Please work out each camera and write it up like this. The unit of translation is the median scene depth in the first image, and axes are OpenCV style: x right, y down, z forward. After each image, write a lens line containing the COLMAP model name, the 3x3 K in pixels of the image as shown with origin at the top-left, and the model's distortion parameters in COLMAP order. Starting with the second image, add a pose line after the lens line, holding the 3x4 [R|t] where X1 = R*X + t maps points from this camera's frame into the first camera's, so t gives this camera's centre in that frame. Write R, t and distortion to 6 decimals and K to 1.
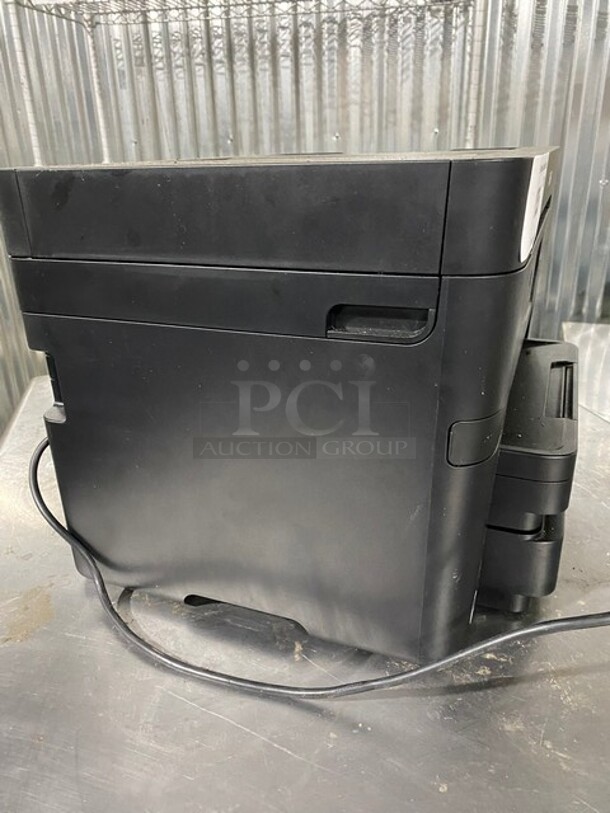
lens RADIAL K [[634.5, 0, 339.6], [0, 634.5, 424.7], [0, 0, 1]] dist [0.013201, -0.022918]
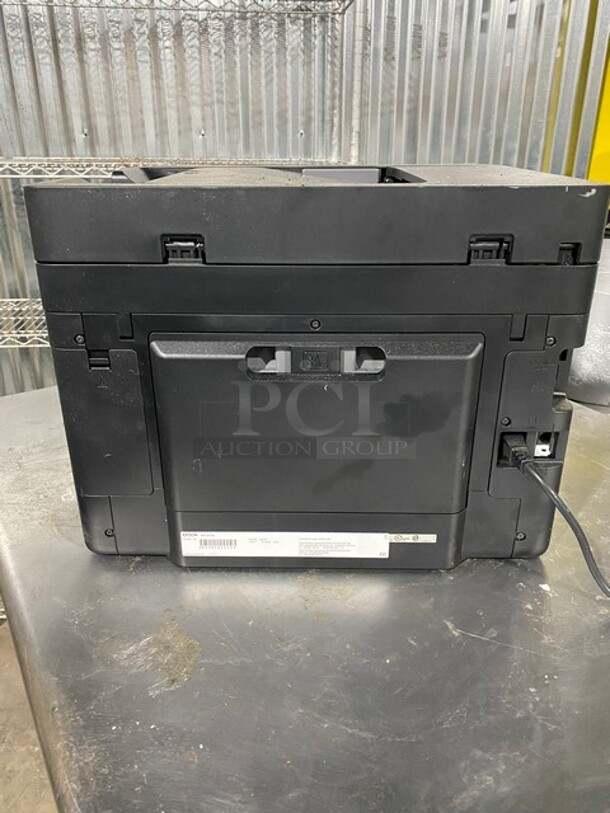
lens RADIAL K [[634.5, 0, 305.0], [0, 634.5, 408.7], [0, 0, 1]] dist [0.013201, -0.022918]
pose [[0.936310, -0.107836, 0.334209, -0.244905], [0.119850, 0.992671, -0.015475, 0.002610], [-0.330091, 0.054544, 0.942372, 0.044591]]
